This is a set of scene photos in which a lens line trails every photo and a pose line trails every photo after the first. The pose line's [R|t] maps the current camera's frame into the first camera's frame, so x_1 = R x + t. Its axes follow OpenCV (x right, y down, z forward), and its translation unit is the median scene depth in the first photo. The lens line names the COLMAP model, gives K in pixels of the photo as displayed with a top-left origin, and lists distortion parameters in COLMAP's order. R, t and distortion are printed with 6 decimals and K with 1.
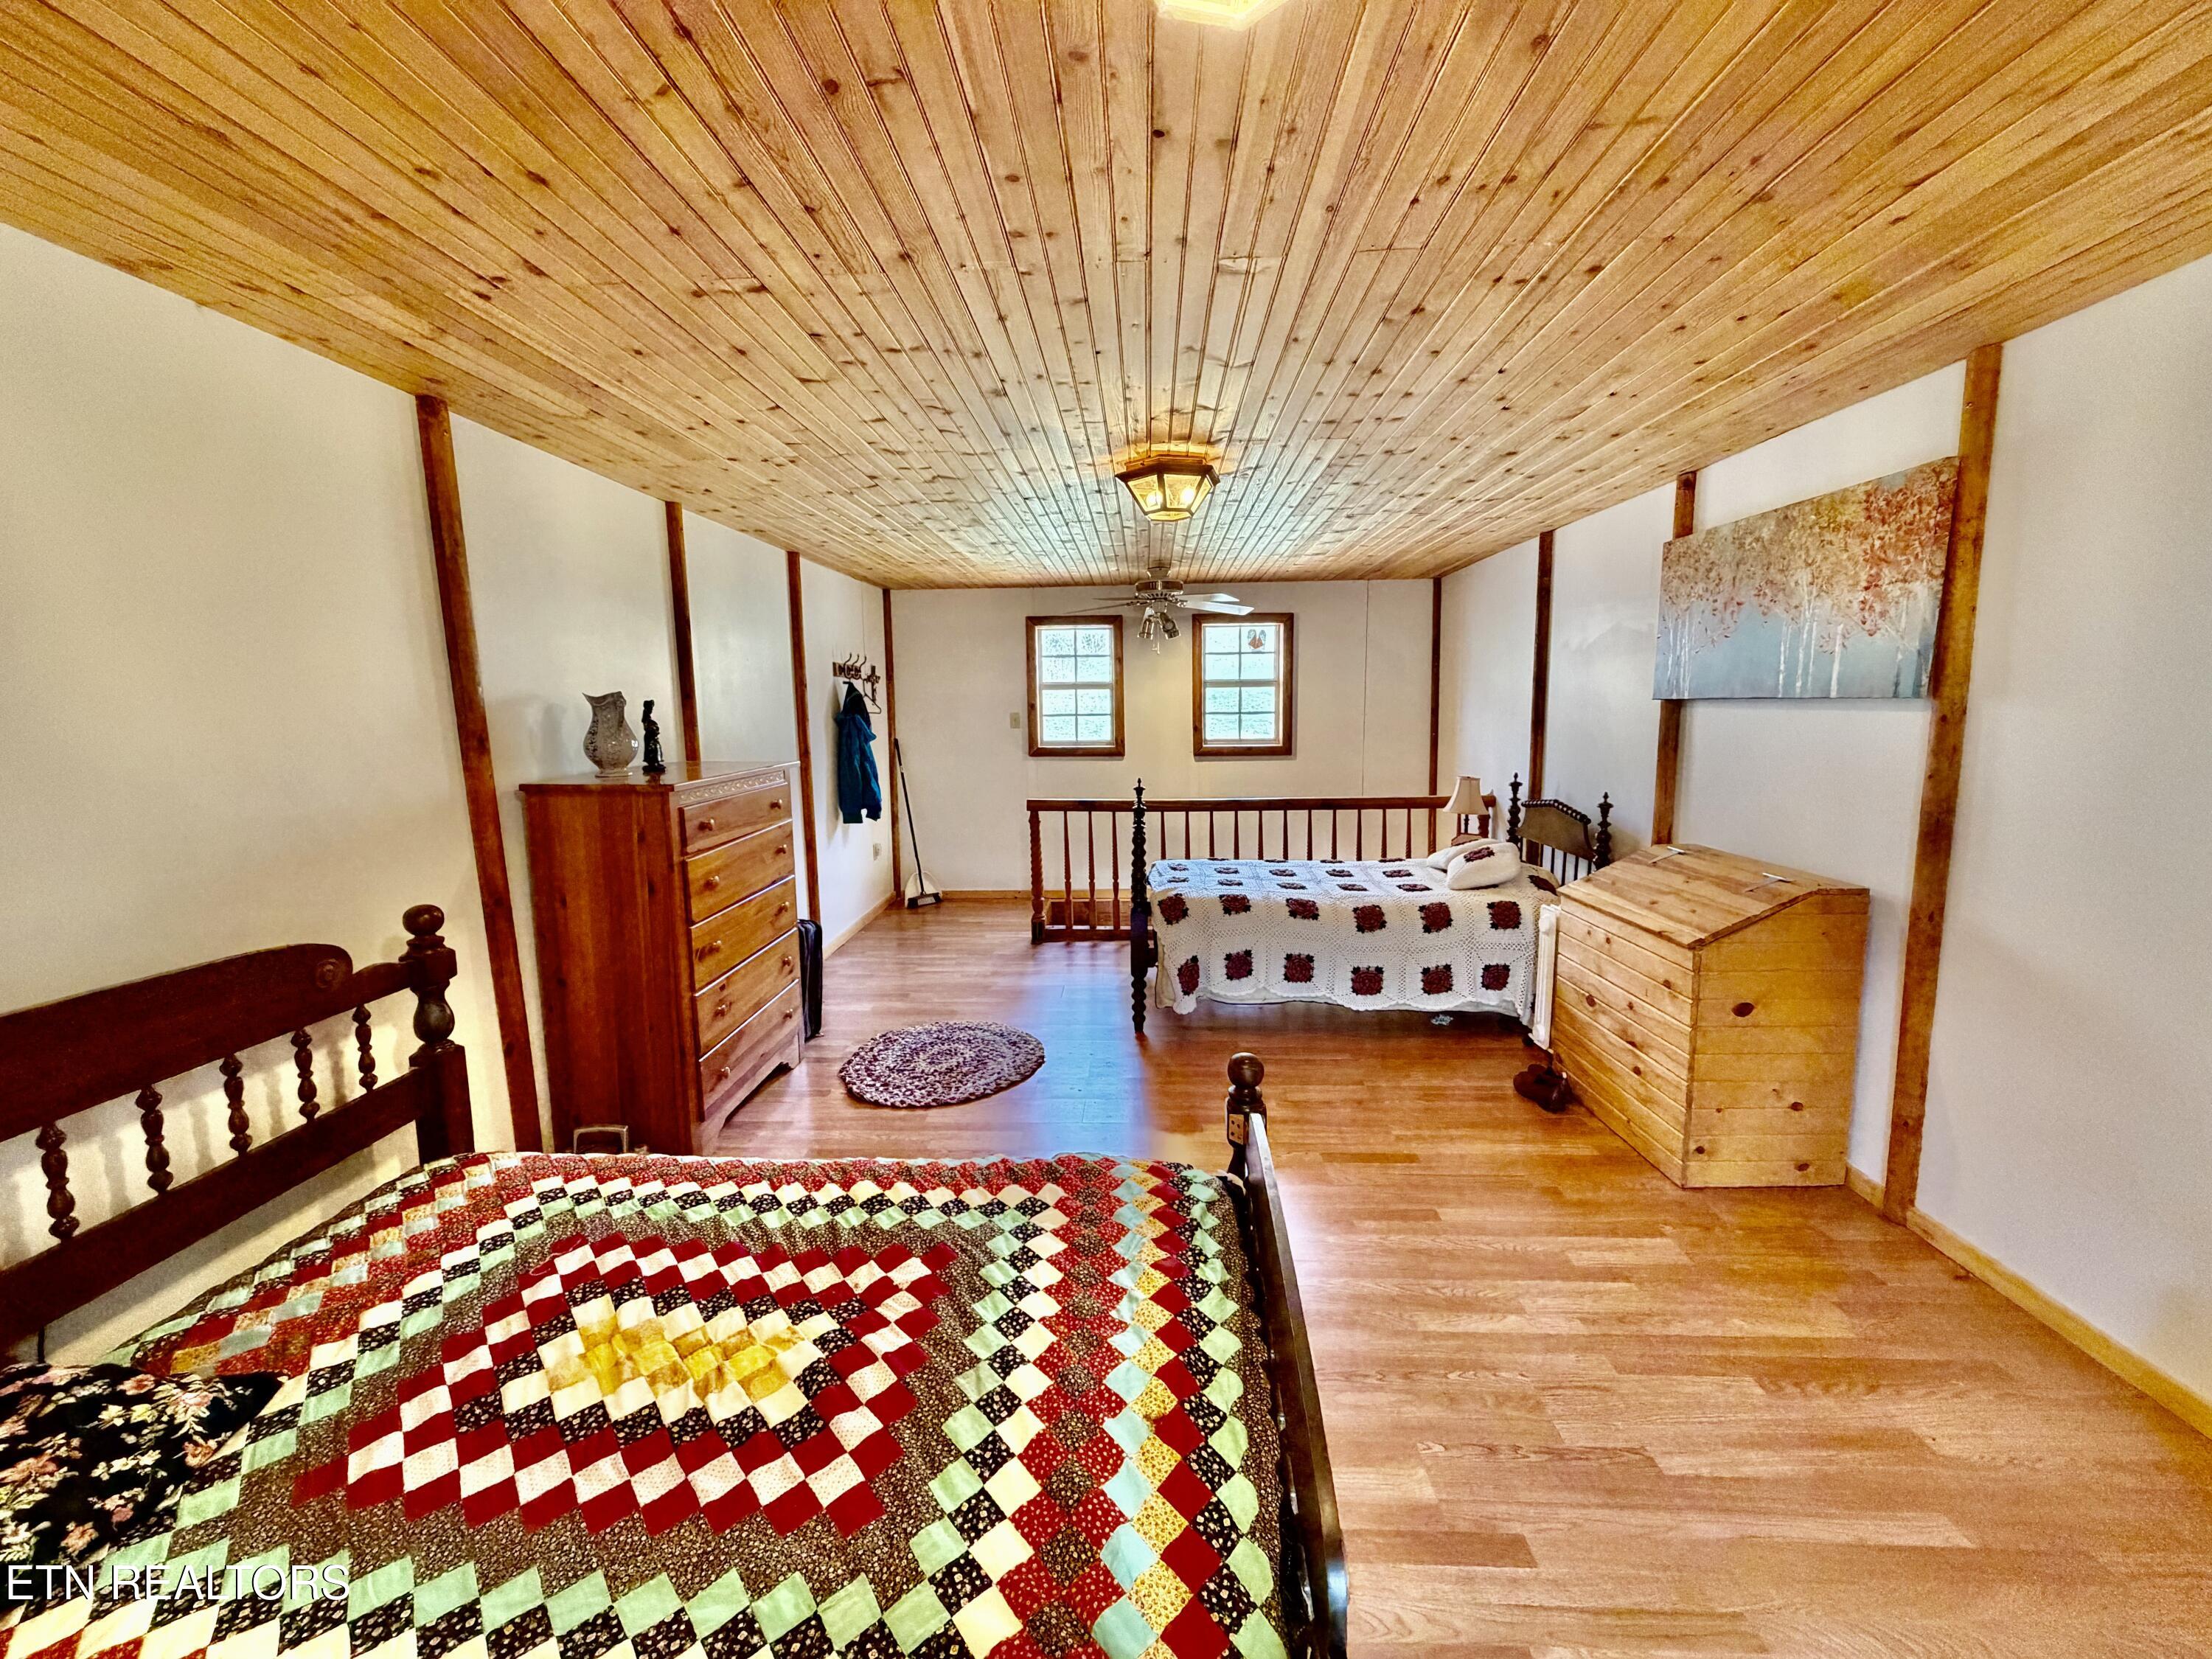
lens RADIAL K [[877.7, 0, 1099.1], [0, 877.7, 826.1], [0, 0, 1]] dist [0.000511, 0.000085]
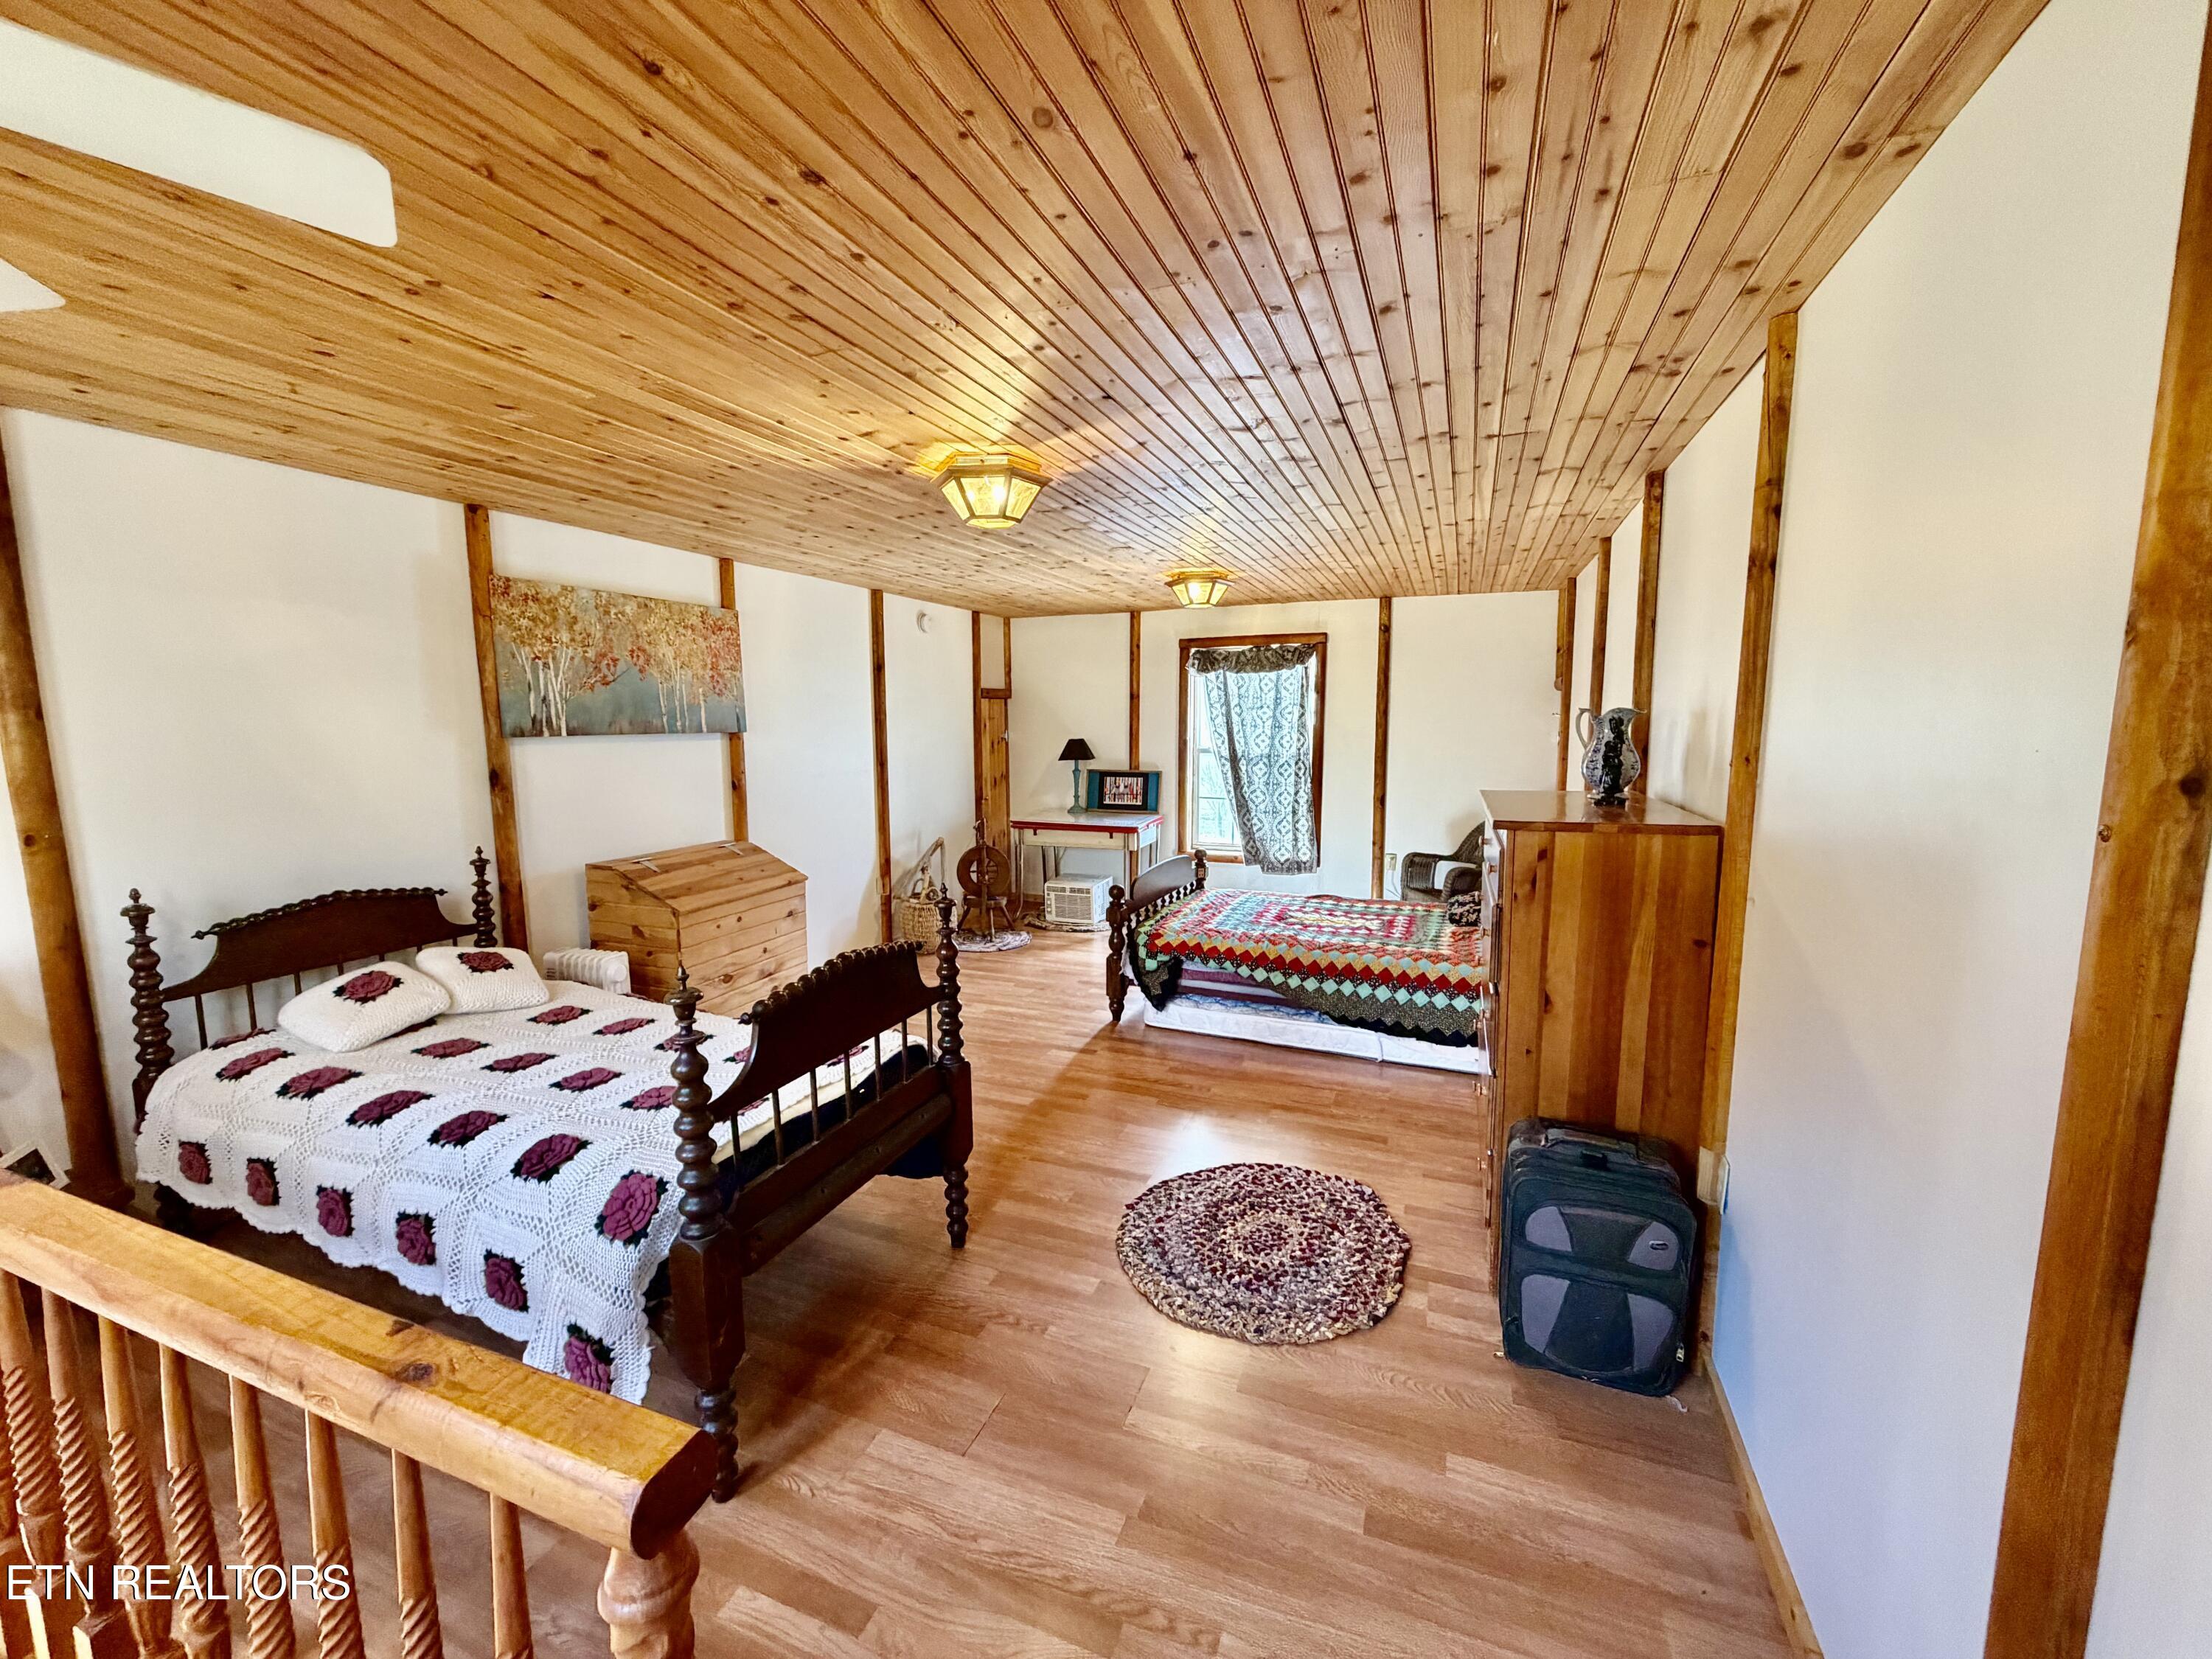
lens RADIAL K [[877.7, 0, 1099.1], [0, 877.7, 826.1], [0, 0, 1]] dist [0.000511, 0.000085]
pose [[-0.941845, -0.015887, 0.335673, -0.392395], [0.071204, 0.966768, 0.245541, -0.314877], [-0.328418, 0.255163, -0.909414, 2.209842]]
